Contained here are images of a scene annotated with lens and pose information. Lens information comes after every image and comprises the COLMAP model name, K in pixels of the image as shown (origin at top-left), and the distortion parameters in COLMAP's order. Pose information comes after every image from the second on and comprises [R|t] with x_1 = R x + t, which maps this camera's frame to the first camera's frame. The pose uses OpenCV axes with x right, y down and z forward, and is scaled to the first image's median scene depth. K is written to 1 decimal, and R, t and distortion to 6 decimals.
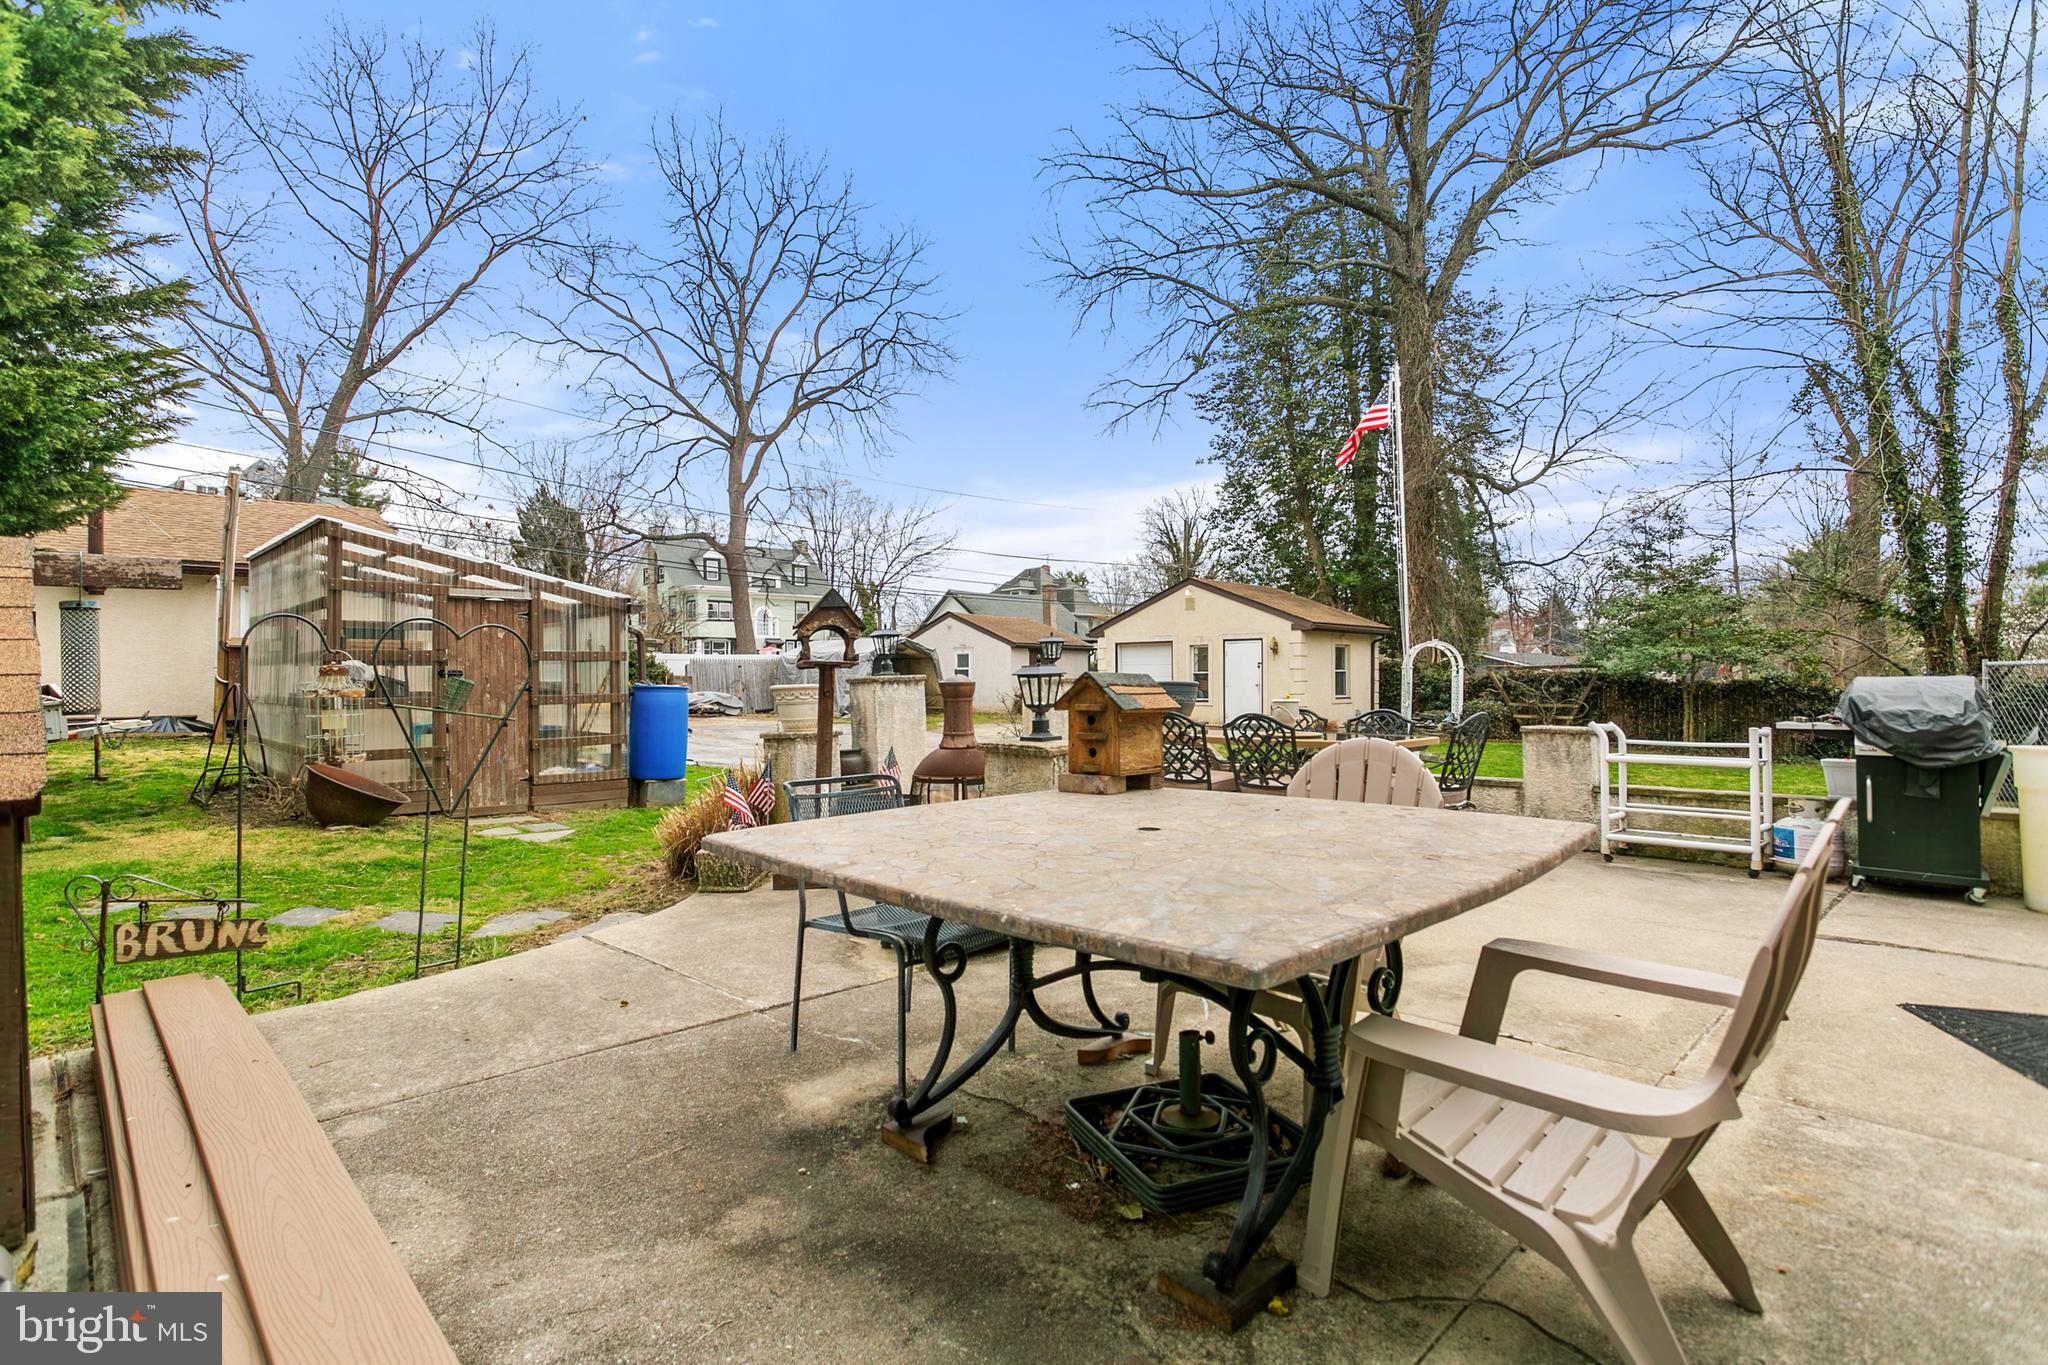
lens RADIAL K [[985.6, 0, 1019.4], [0, 985.6, 652.5], [0, 0, 1]] dist [0.006109, 0.000892]
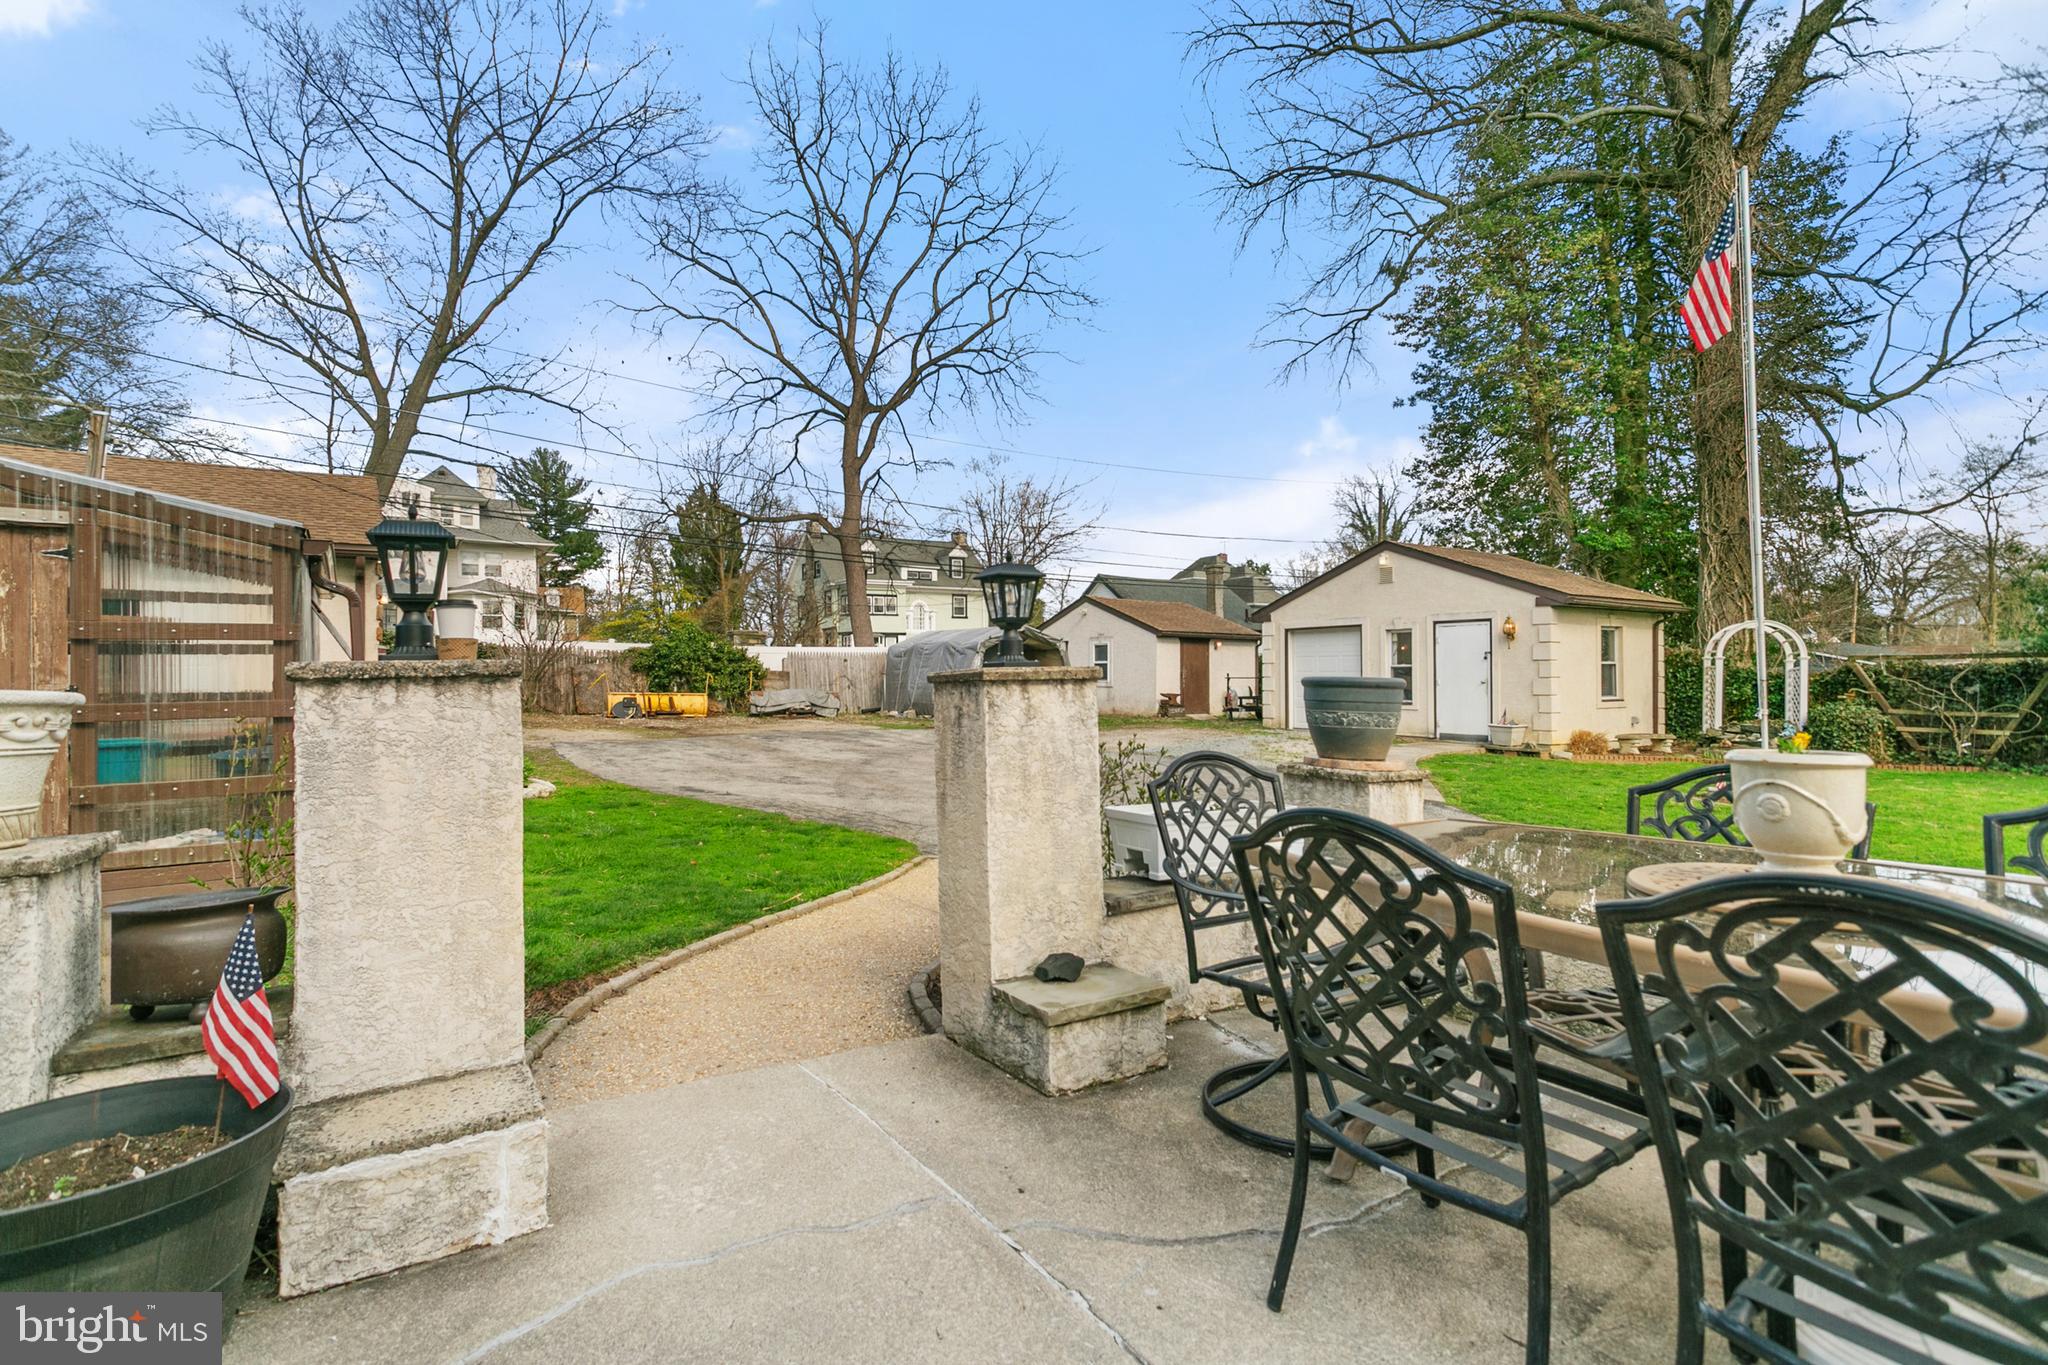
lens RADIAL K [[1001.9, 0, 980.7], [0, 1001.9, 658.6], [0, 0, 1]] dist [0.010758, 0.000981]
pose [[0.977401, -0.004526, -0.211347, 0.022543], [0.006843, 0.999924, 0.010231, 0.003442], [0.211285, -0.011446, 0.977358, 0.131178]]
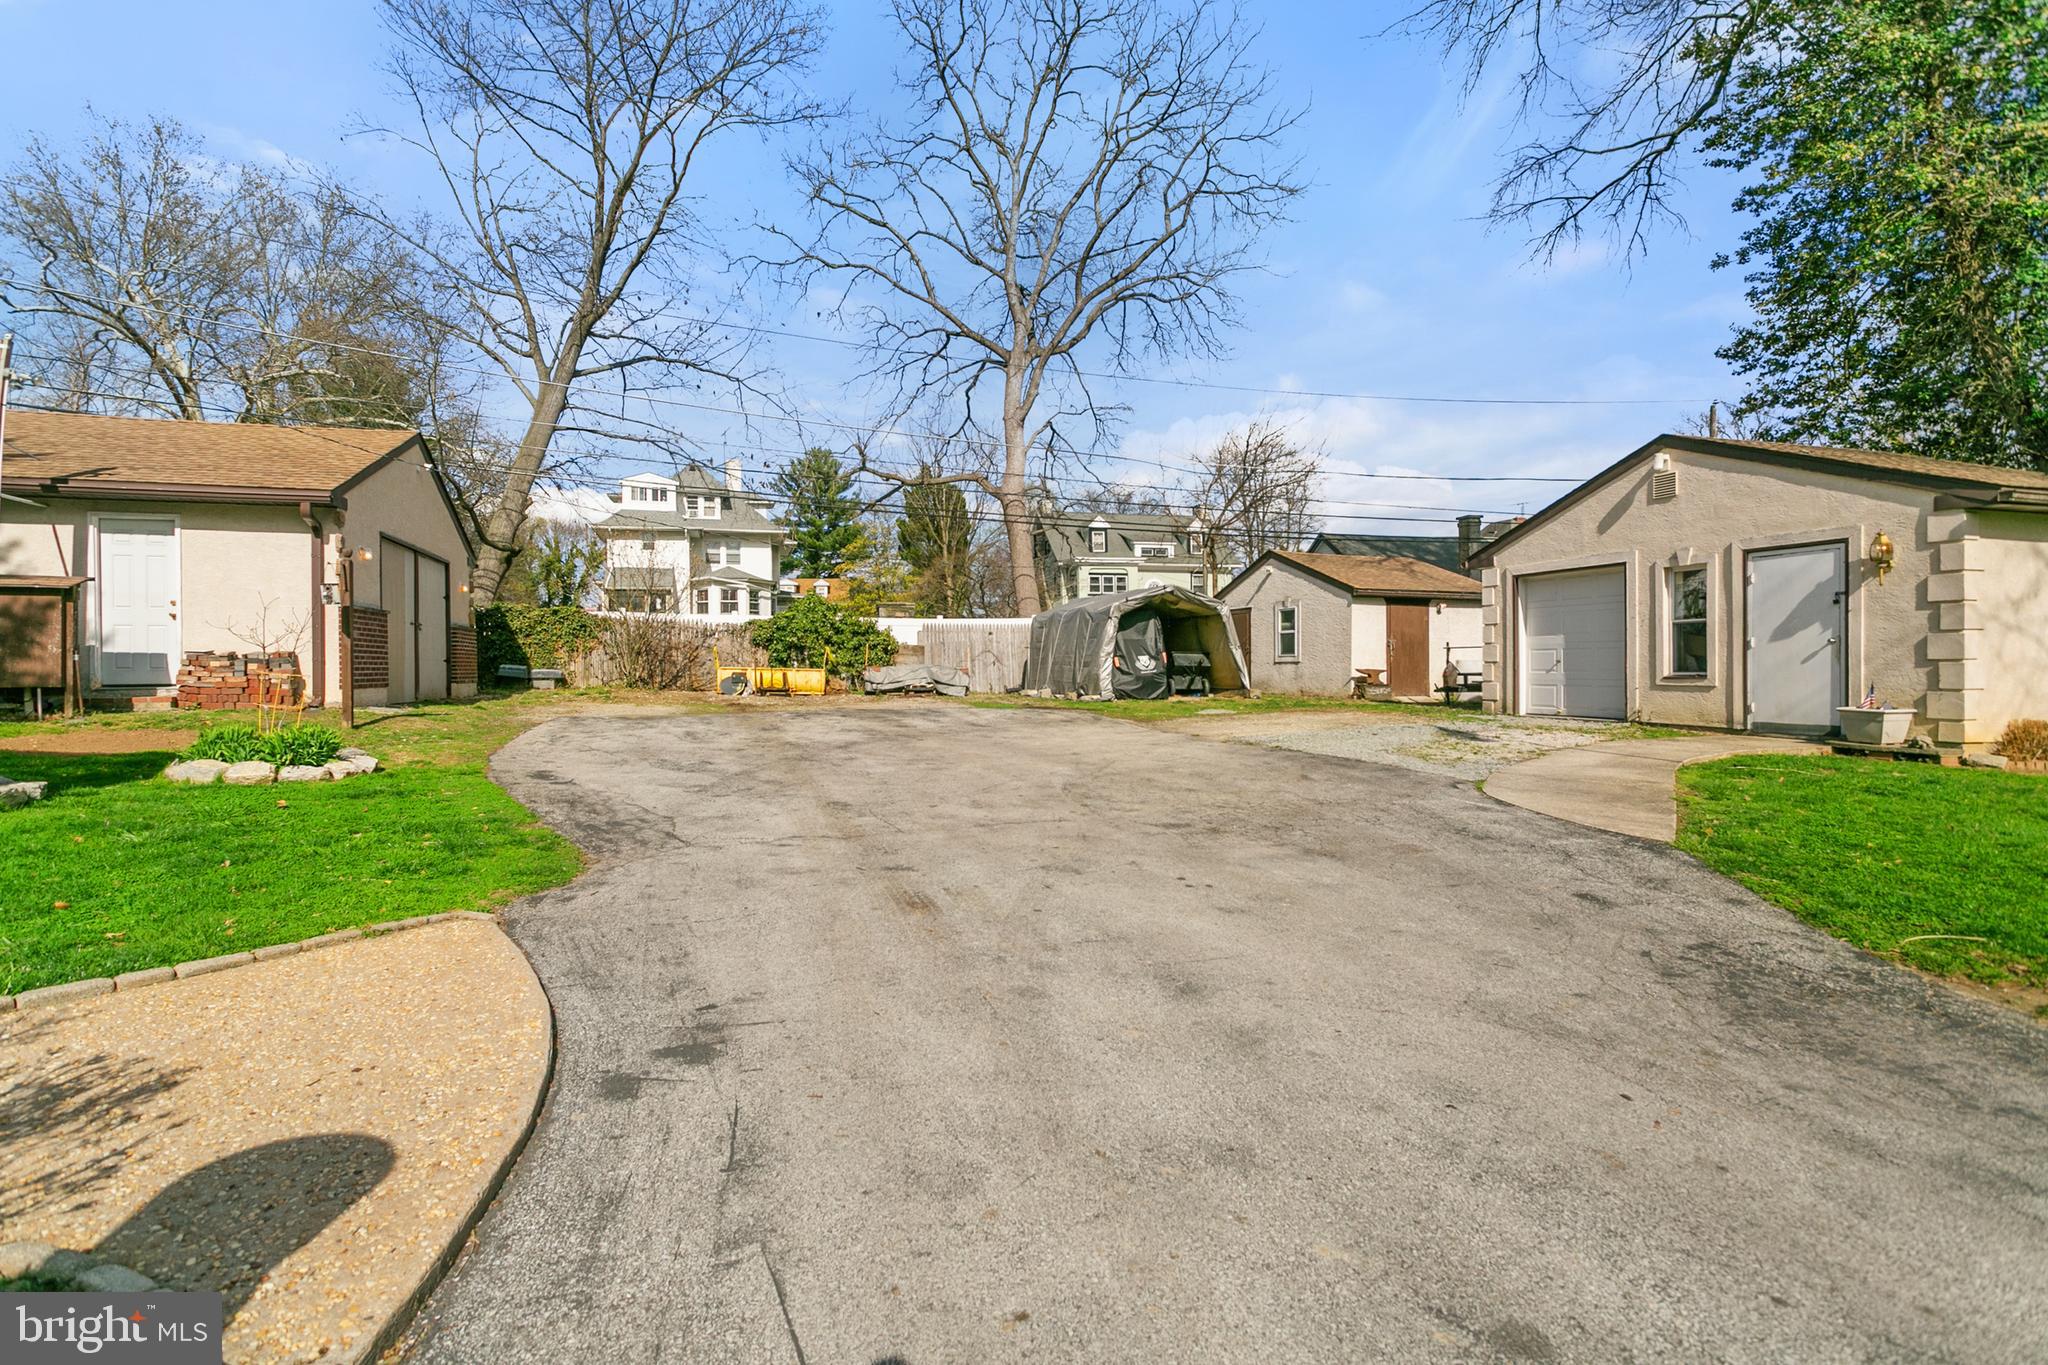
lens RADIAL K [[1001.9, 0, 980.7], [0, 1001.9, 658.6], [0, 0, 1]] dist [0.010758, 0.000981]
pose [[0.880512, -0.004621, -0.474001, 0.086623], [0.014695, 0.999738, 0.017550, 0.020434], [0.473796, -0.022419, 0.880349, 0.292589]]
